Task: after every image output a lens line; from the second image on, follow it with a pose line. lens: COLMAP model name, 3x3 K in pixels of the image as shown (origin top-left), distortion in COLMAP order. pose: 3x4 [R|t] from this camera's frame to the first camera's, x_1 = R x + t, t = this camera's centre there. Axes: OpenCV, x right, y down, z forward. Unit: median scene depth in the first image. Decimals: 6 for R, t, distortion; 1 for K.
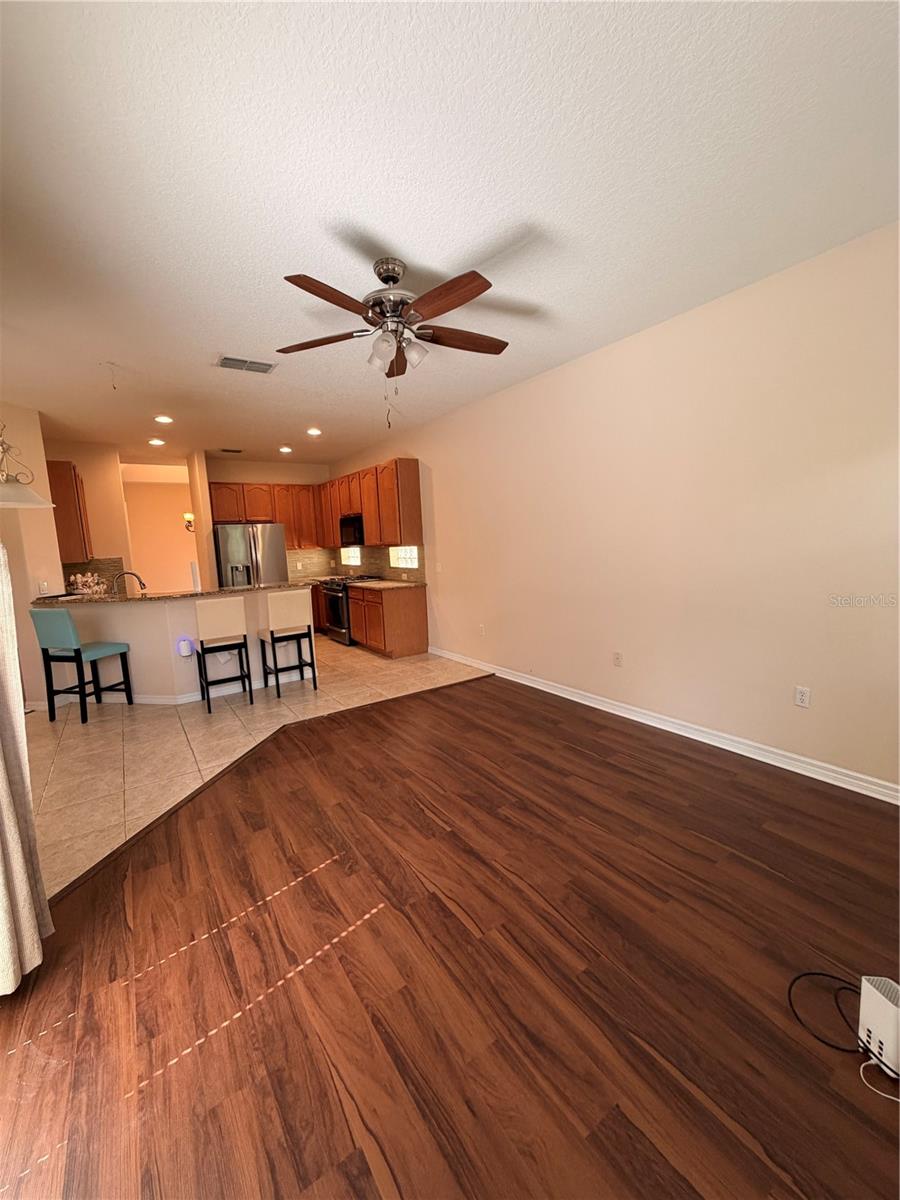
lens RADIAL K [[477.5, 0, 446.5], [0, 477.5, 598.3], [0, 0, 1]] dist [-0.000348, 0.000155]
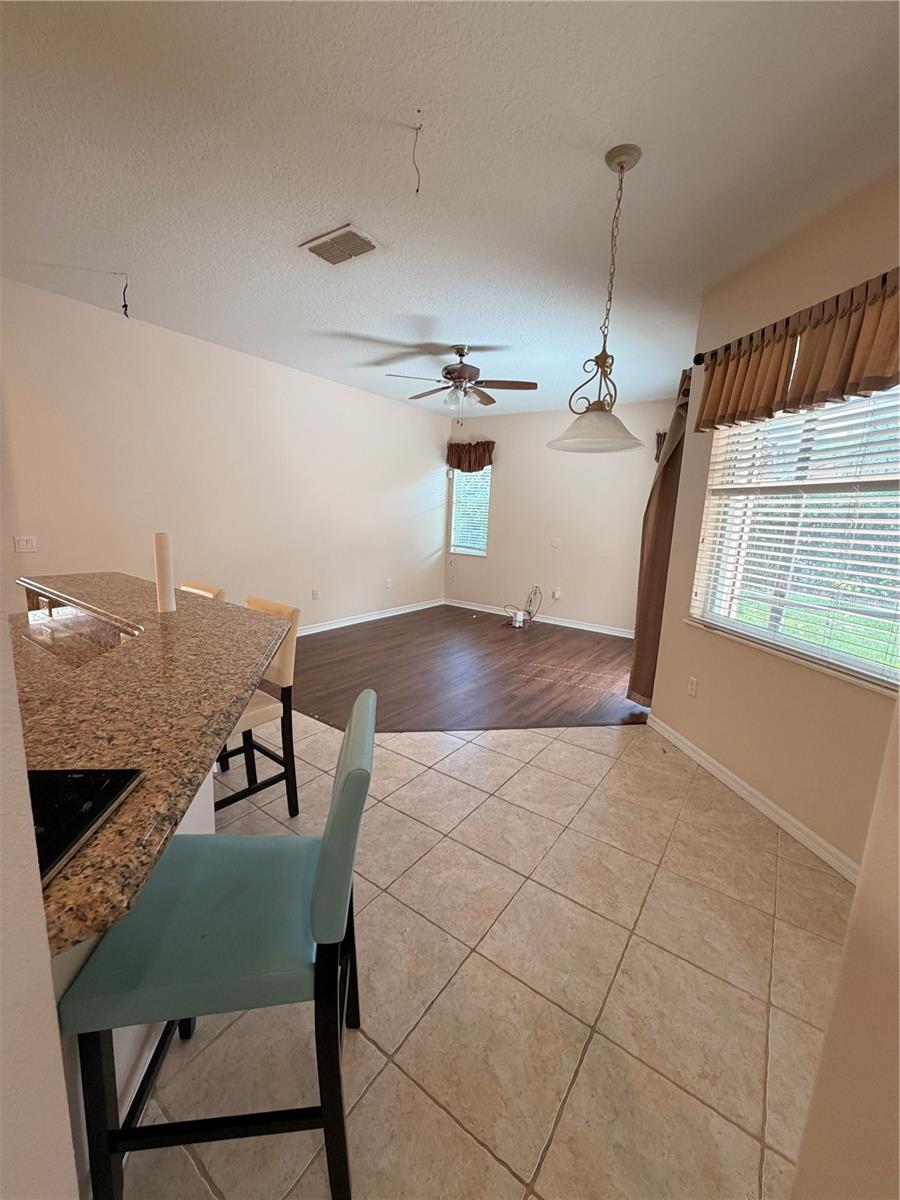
lens RADIAL K [[477.5, 0, 446.5], [0, 477.5, 598.3], [0, 0, 1]] dist [-0.000348, 0.000155]
pose [[-0.341049, -0.135738, 0.930194, -1.254795], [0.083214, 0.981276, 0.173702, -0.089168], [-0.936355, 0.136646, -0.323368, 1.209626]]
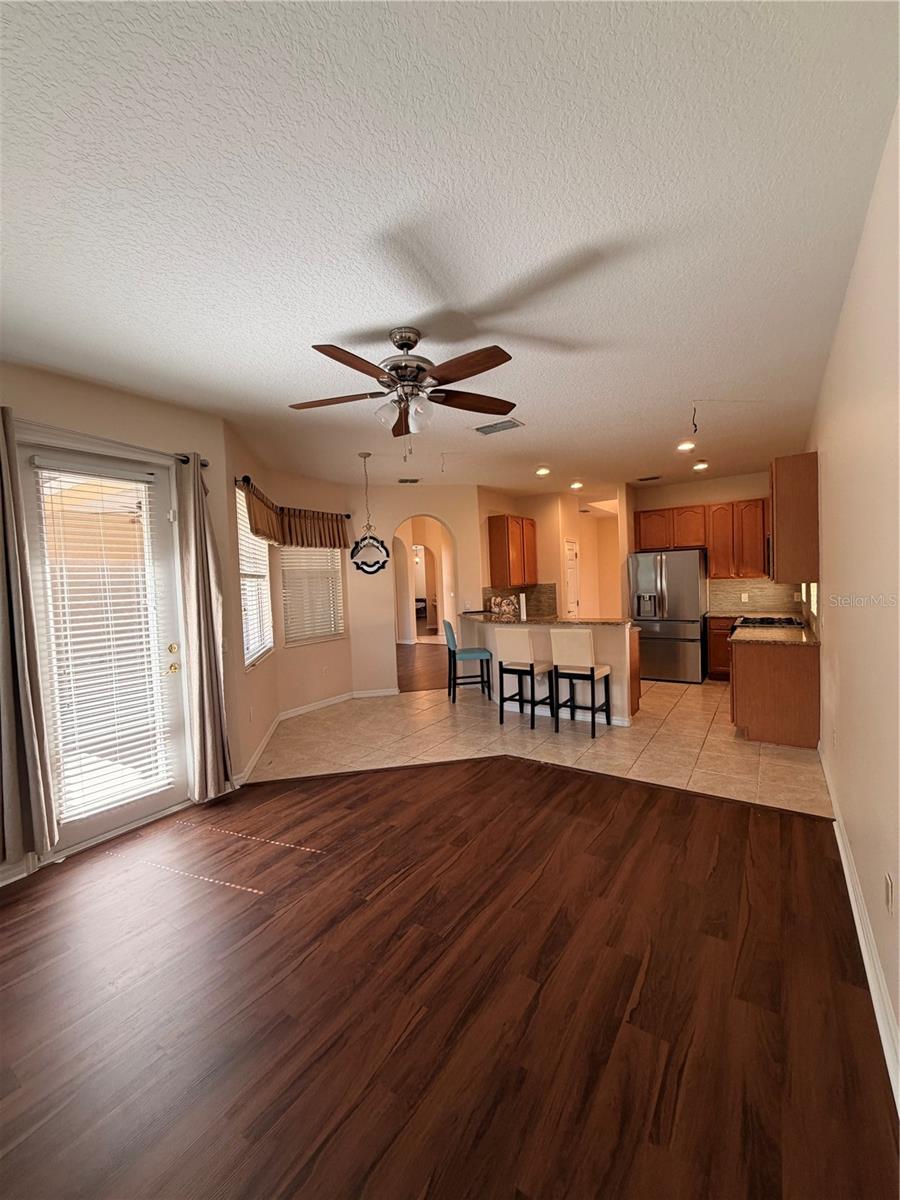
lens RADIAL K [[477.5, 0, 446.5], [0, 477.5, 598.3], [0, 0, 1]] dist [-0.000348, 0.000155]
pose [[0.366765, 0.067809, -0.927839, 0.641266], [-0.090728, 0.995193, 0.036867, -0.120020], [0.925879, 0.070660, 0.371154, 0.518645]]
